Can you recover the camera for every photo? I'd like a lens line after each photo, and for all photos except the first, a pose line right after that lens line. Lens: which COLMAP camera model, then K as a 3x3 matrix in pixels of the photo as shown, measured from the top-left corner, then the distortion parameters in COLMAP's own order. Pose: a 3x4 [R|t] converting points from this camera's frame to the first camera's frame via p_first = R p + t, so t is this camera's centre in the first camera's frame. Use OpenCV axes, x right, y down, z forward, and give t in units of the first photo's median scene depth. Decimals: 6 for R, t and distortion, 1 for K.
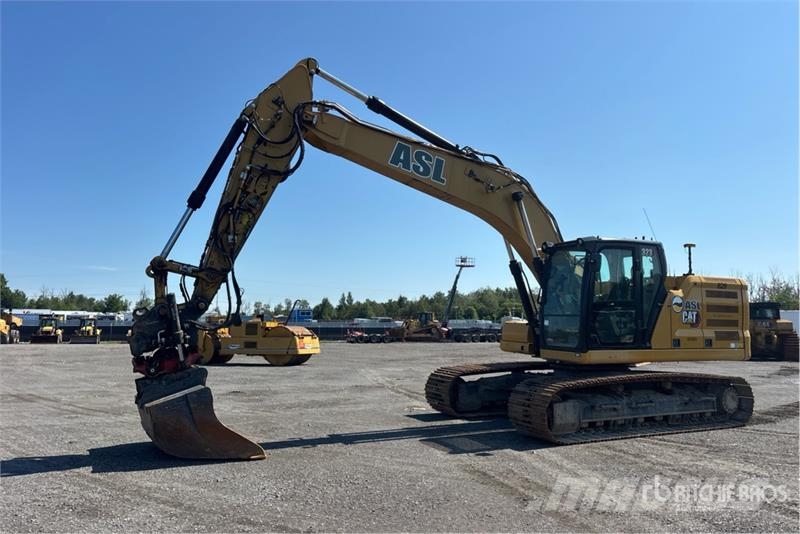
lens RADIAL K [[603.0, 0, 410.3], [0, 603.0, 260.0], [0, 0, 1]] dist [0.045114, -0.043383]
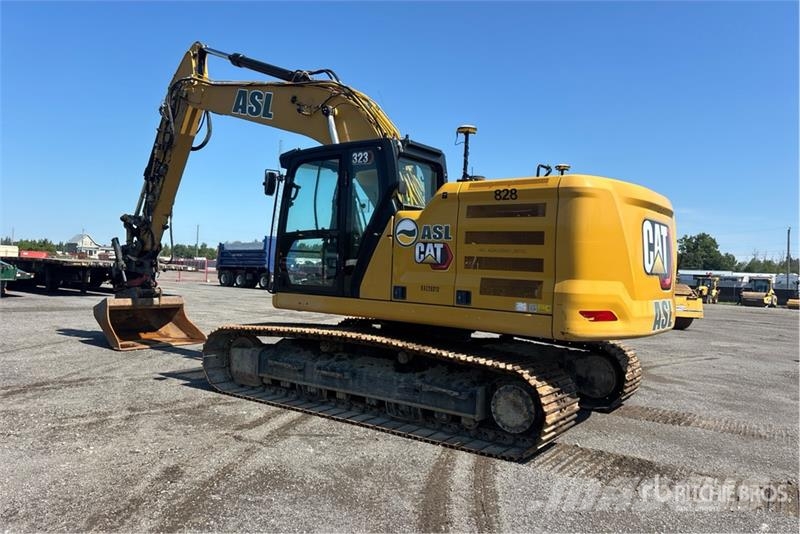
lens RADIAL K [[603.0, 0, 410.0], [0, 603.0, 261.1], [0, 0, 1]] dist [0.045114, -0.043383]
pose [[0.456152, -0.000814, -0.889902, 0.980010], [0.055089, 0.998107, 0.027325, 0.084626], [0.888195, -0.061489, 0.455333, 0.706891]]
